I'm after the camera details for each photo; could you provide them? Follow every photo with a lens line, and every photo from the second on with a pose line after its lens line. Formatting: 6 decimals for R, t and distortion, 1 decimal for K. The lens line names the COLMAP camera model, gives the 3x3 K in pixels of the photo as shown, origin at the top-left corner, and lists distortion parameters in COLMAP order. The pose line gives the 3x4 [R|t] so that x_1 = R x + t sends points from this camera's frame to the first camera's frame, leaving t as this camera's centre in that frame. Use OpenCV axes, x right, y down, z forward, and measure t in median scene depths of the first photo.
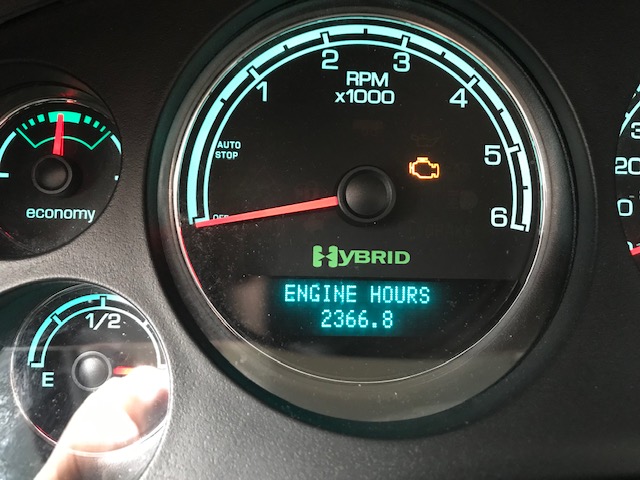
lens RADIAL K [[576.1, 0, 320.0], [0, 576.1, 240.0], [0, 0, 1]] dist [0.045978, -0.149555]
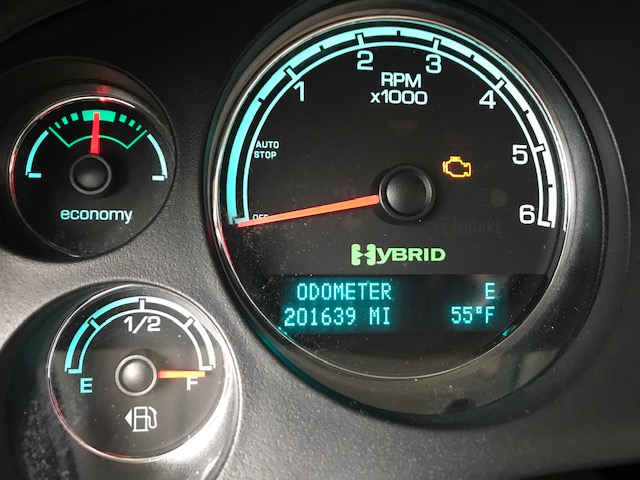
lens RADIAL K [[576.1, 0, 320.0], [0, 576.1, 240.0], [0, 0, 1]] dist [0.045978, -0.149555]
pose [[0.995884, -0.013669, 0.089604, -0.159589], [0.013466, 0.999905, 0.002870, -0.000974], [-0.089634, -0.001652, 0.995973, -0.004351]]
